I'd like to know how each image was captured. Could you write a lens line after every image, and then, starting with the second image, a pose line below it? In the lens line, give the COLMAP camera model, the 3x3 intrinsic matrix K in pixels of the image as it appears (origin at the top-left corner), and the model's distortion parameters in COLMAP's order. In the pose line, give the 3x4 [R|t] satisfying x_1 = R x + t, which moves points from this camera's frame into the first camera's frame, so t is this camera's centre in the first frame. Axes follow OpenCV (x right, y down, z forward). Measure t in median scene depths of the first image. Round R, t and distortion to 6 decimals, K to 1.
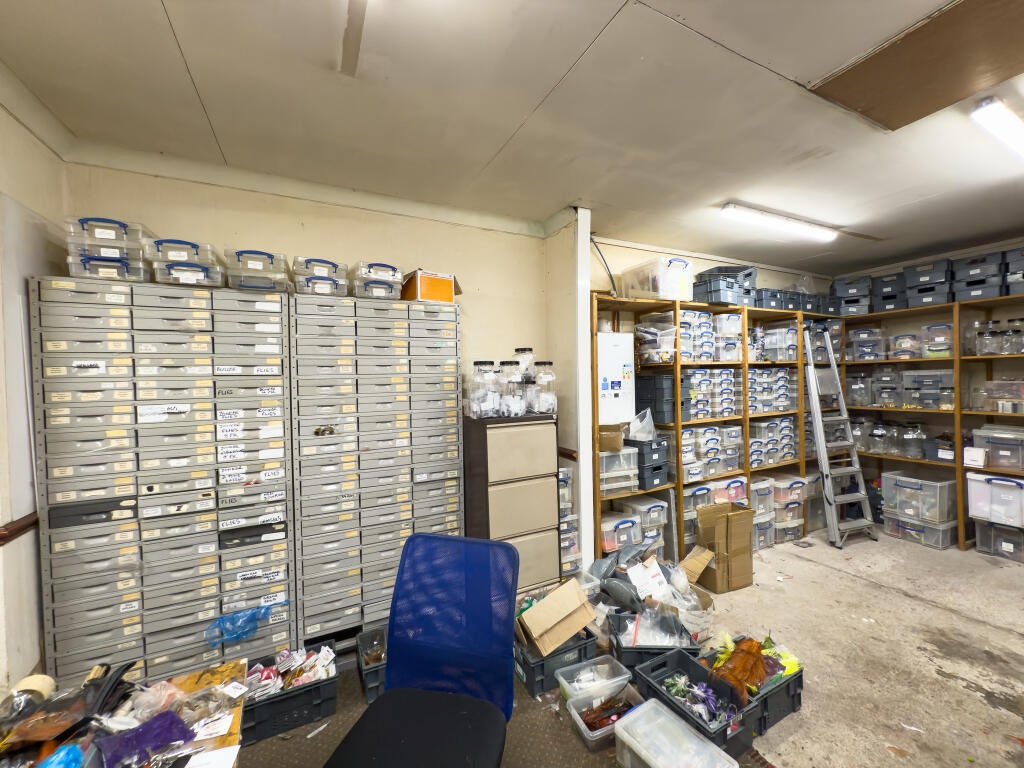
lens RADIAL K [[415.4, 0, 511.7], [0, 415.4, 385.5], [0, 0, 1]] dist [0.000832, -0.000471]
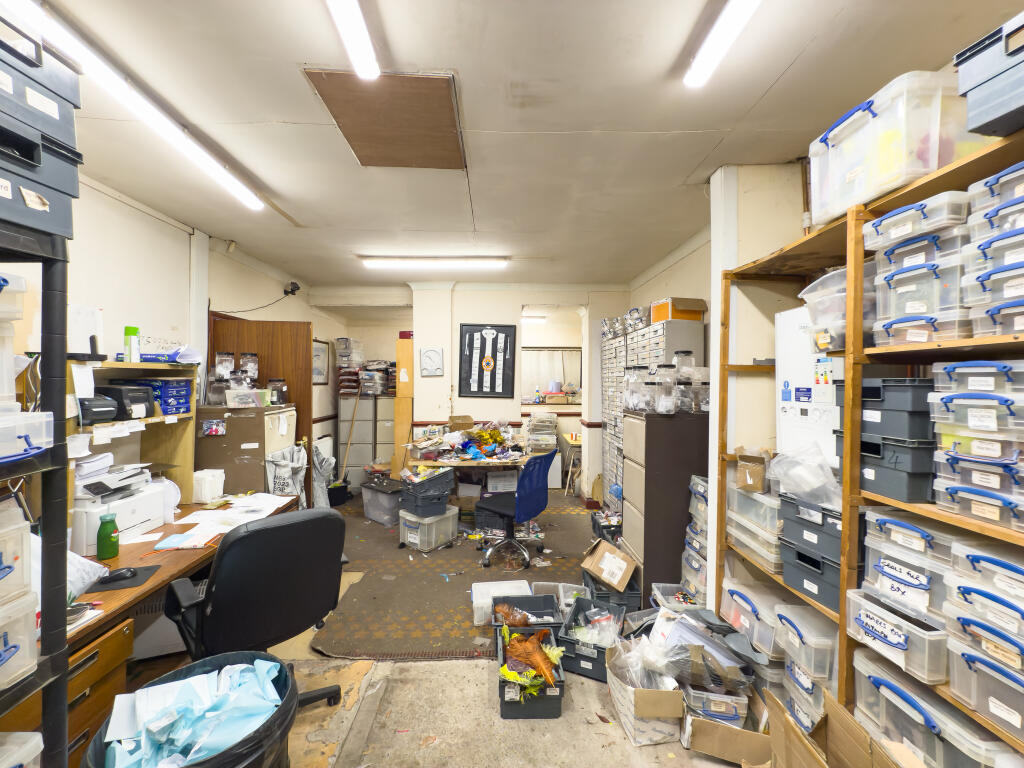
lens RADIAL K [[415.4, 0, 509.0], [0, 415.4, 383.2], [0, 0, 1]] dist [0.000832, -0.000471]
pose [[-0.420154, 0.021355, -0.907202, 0.964603], [-0.018187, 0.999324, 0.031946, -0.028335], [0.907271, 0.029921, -0.419482, 0.872966]]
